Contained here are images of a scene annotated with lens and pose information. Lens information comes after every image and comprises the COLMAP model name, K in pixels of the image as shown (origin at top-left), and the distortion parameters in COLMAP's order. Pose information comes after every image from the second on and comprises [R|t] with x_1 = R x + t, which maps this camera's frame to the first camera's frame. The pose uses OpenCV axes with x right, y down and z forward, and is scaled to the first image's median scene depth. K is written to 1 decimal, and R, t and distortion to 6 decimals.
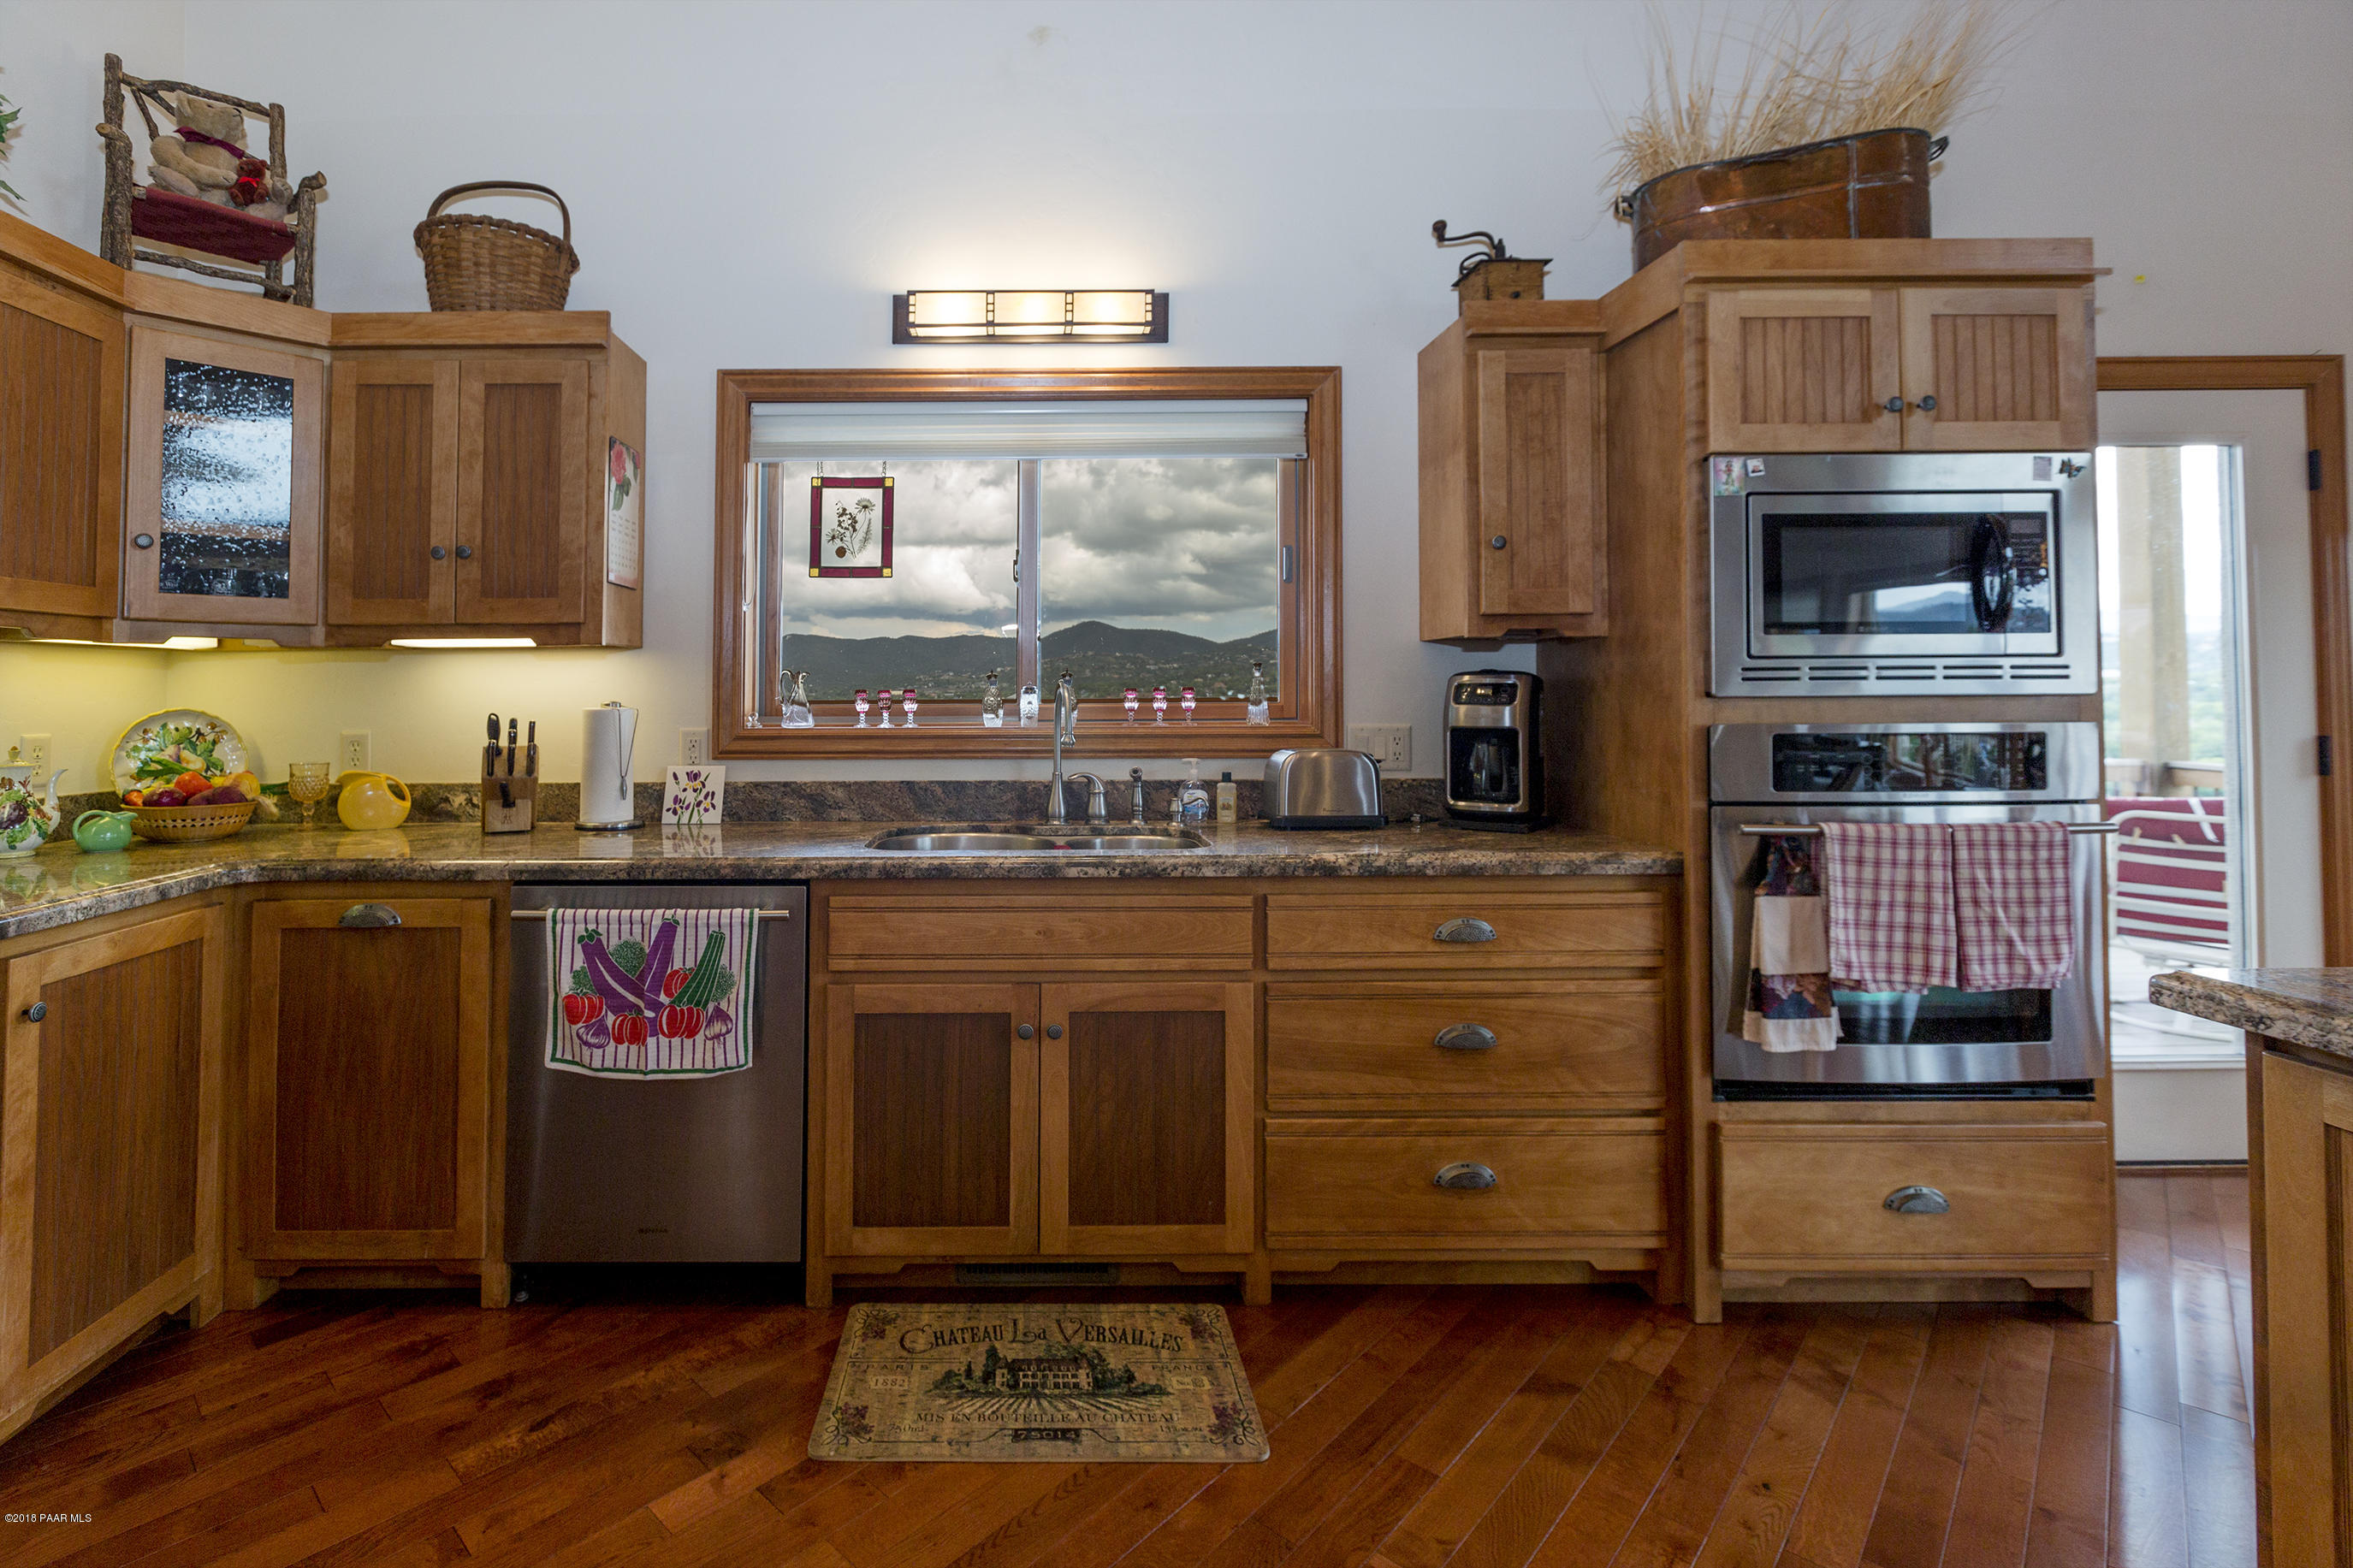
lens RADIAL K [[1119.2, 0, 979.8], [0, 1119.2, 657.3], [0, 0, 1]] dist [-0.001942, -0.000471]
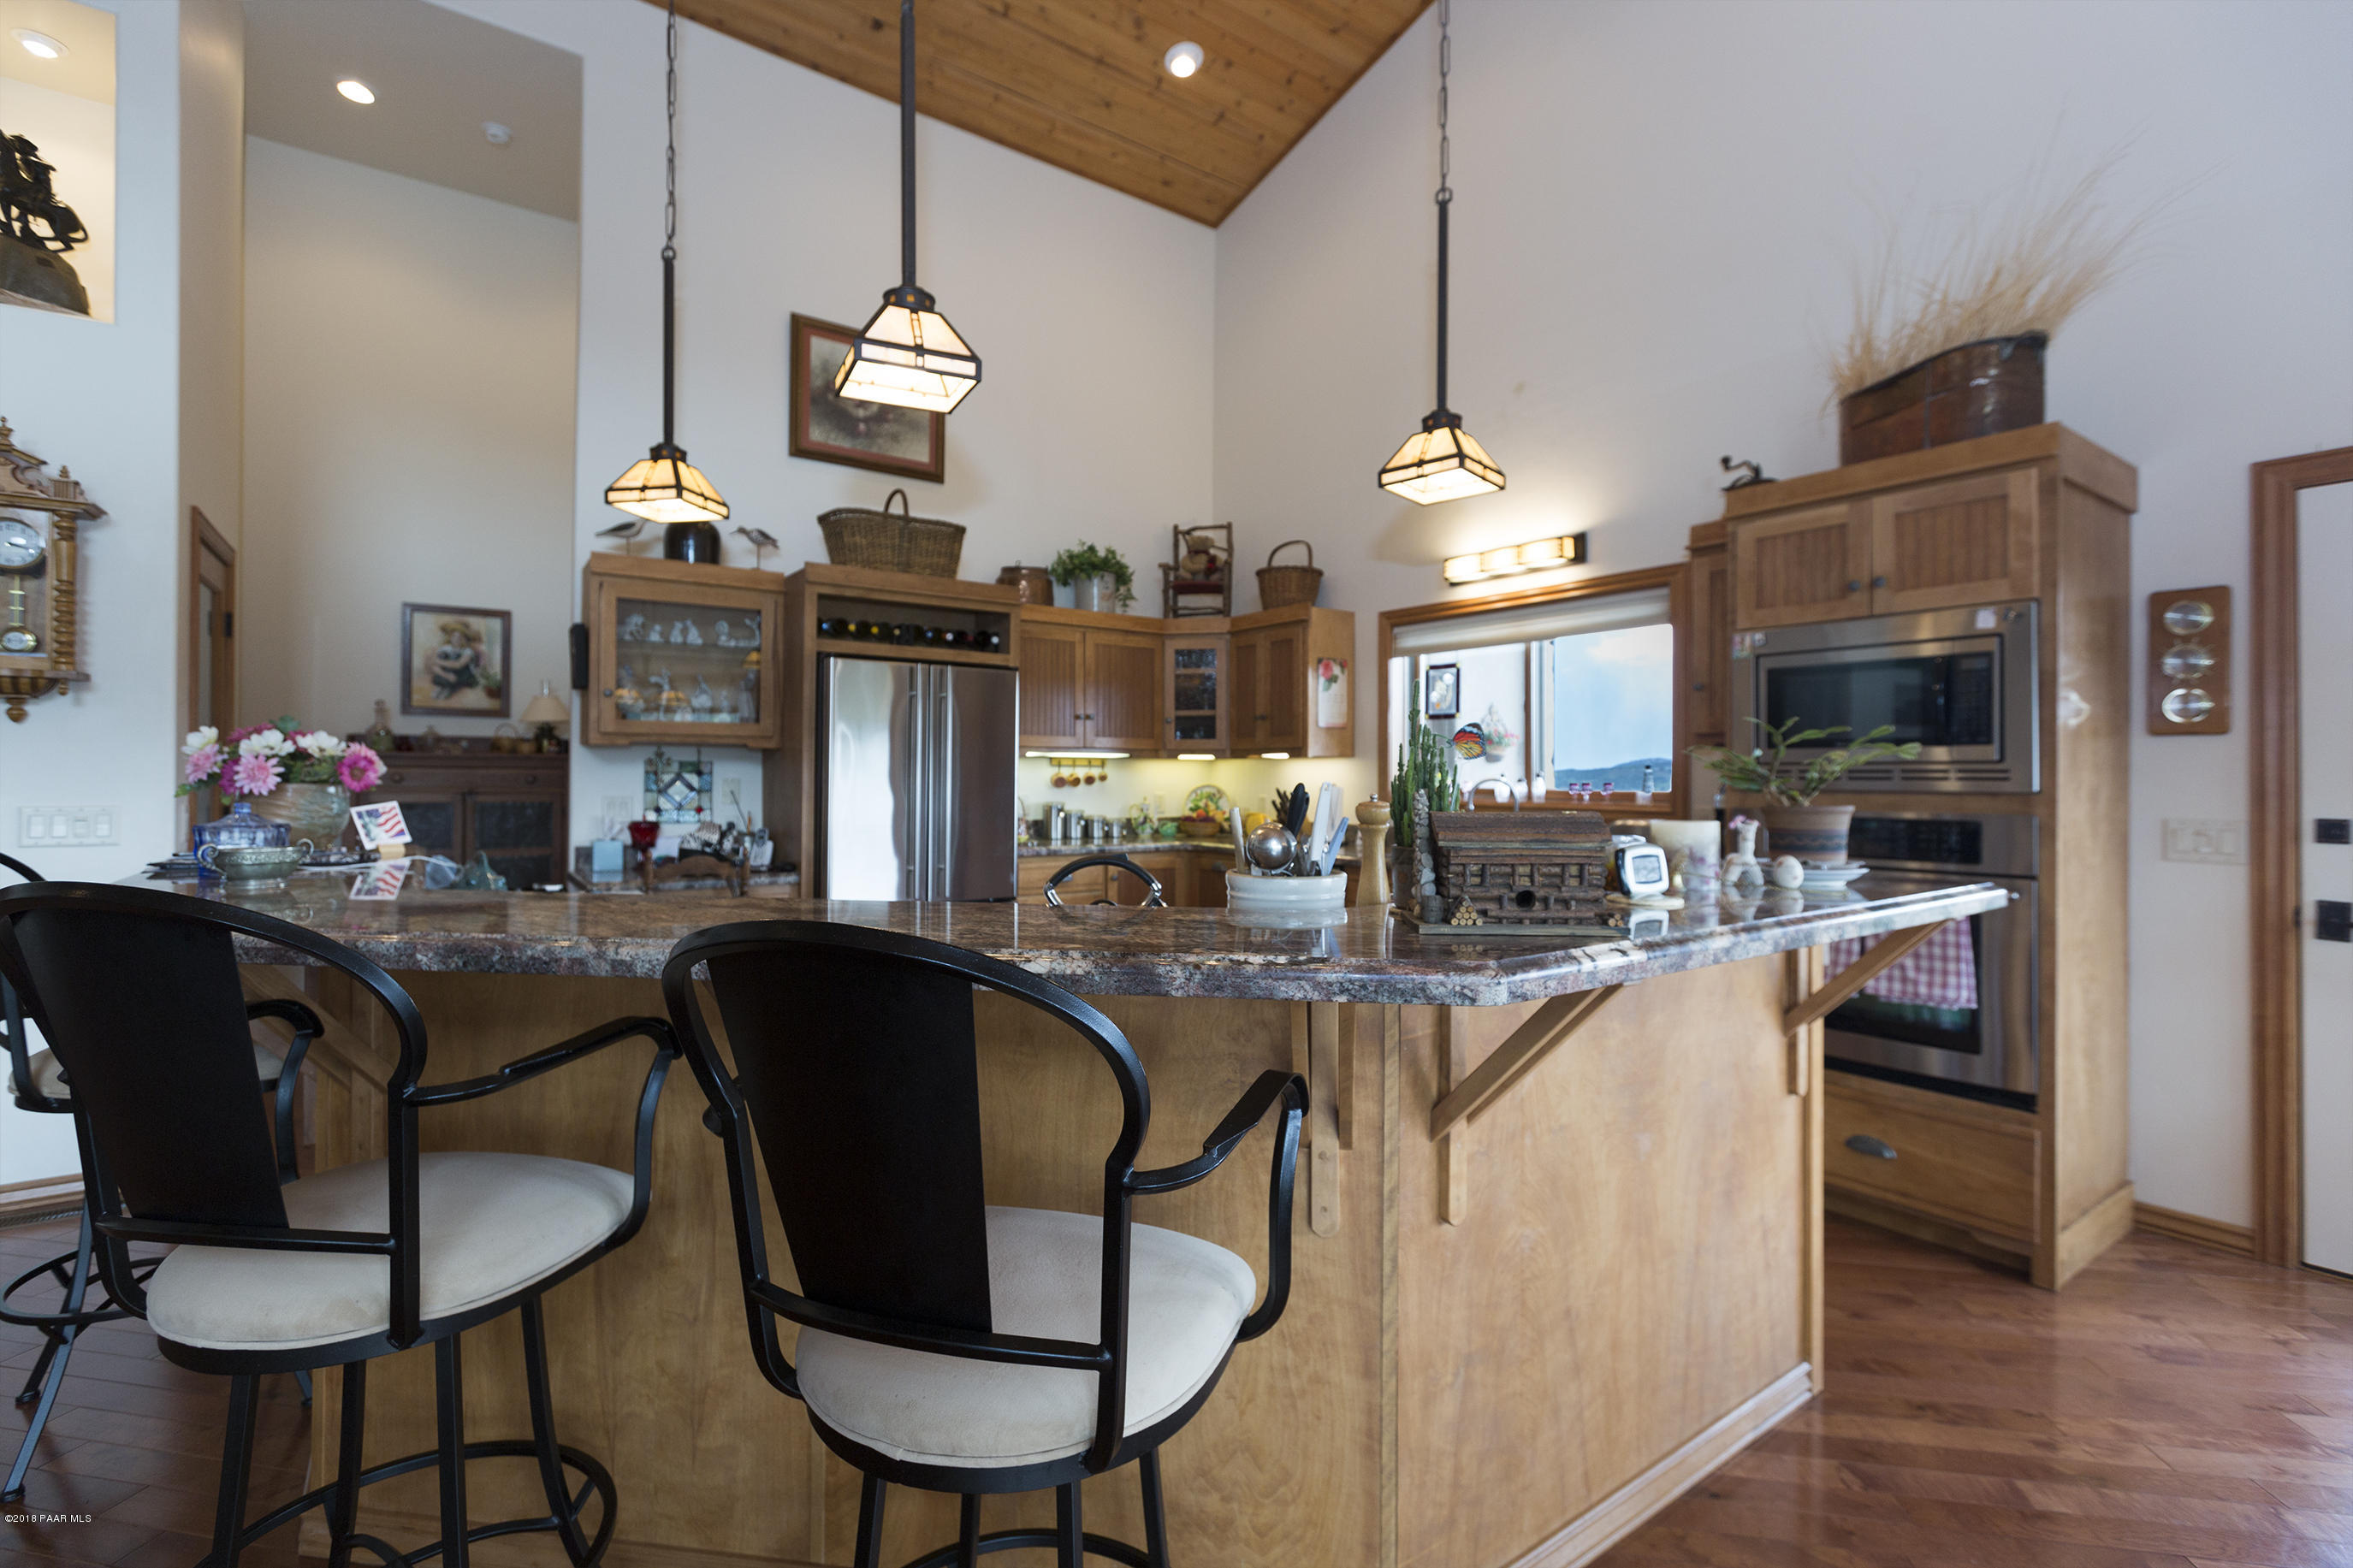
lens RADIAL K [[1058.2, 0, 1173.4], [0, 1058.2, 767.0], [0, 0, 1]] dist [-0.000195, -0.000044]
pose [[0.580672, 0.001865, -0.814136, 1.347114], [0.018619, 0.999705, 0.015570, -0.031598], [0.813925, -0.024200, 0.580466, -0.465971]]
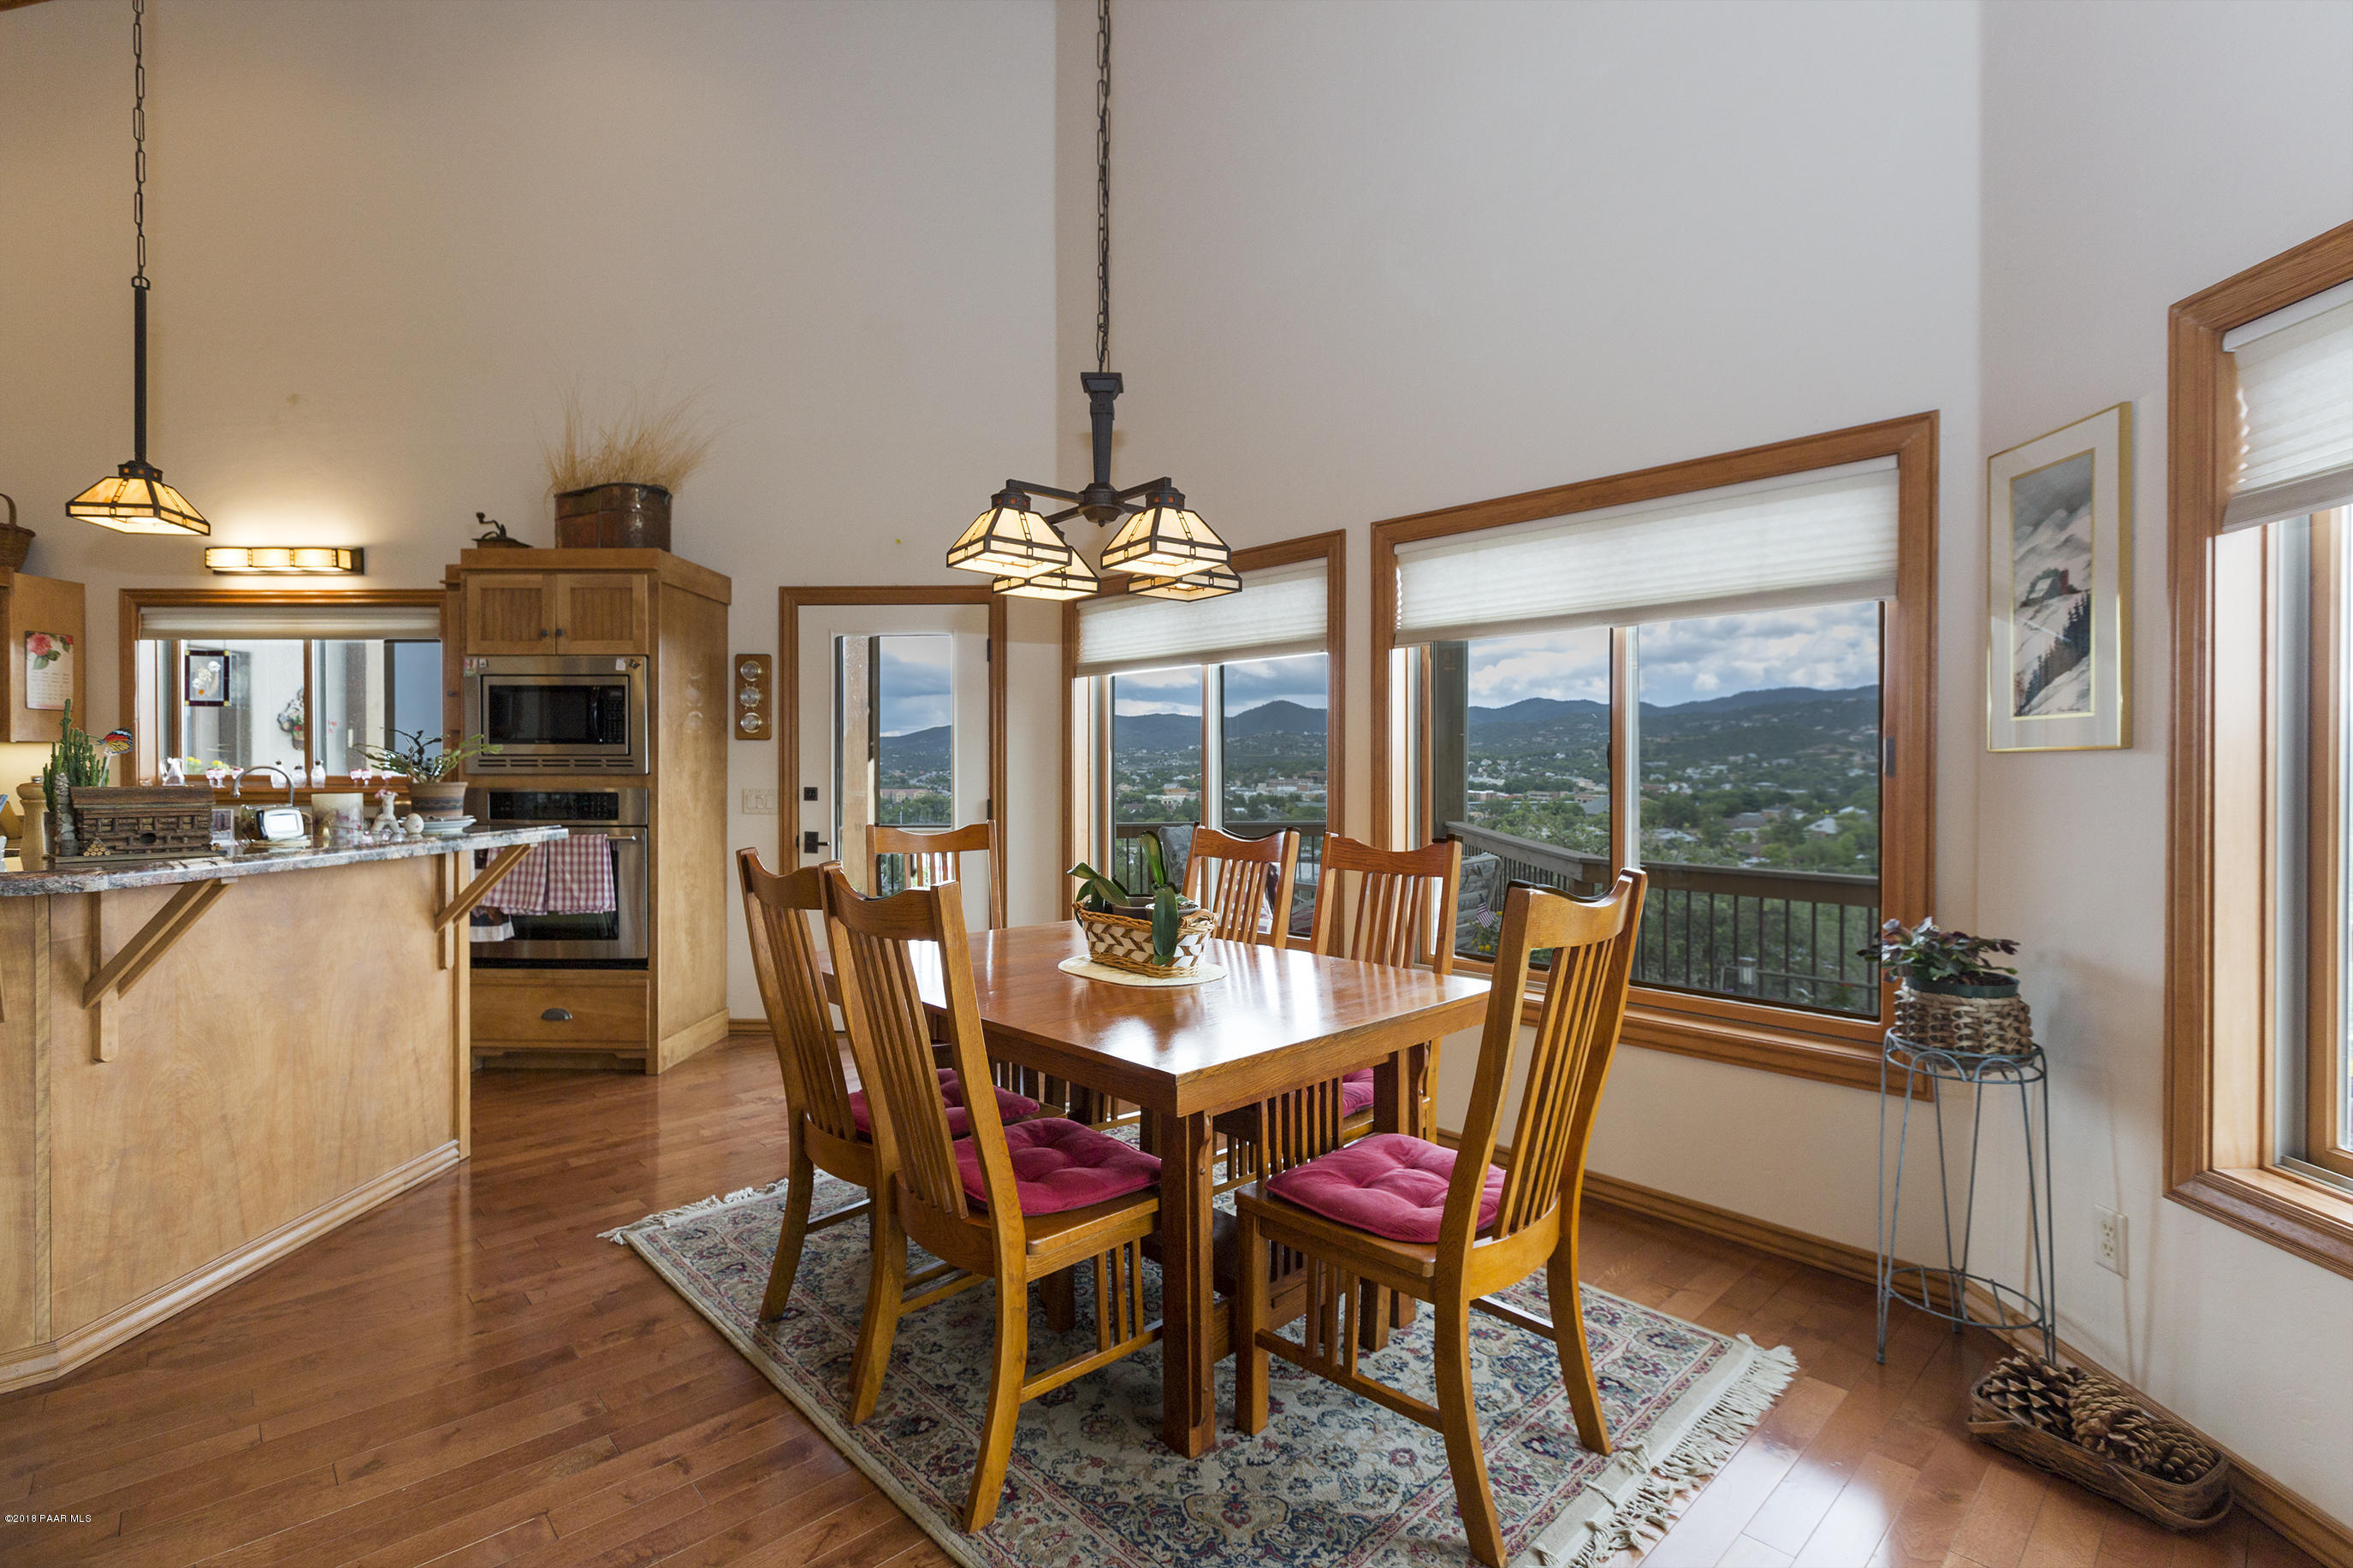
lens RADIAL K [[1069.4, 0, 1173.2], [0, 1069.4, 777.4], [0, 0, 1]] dist [0.002595, -0.001482]
pose [[0.999814, 0.009254, -0.016893, 1.920757], [-0.008537, 0.999080, 0.042031, -0.050208], [0.017266, -0.041879, 0.998973, -0.917349]]
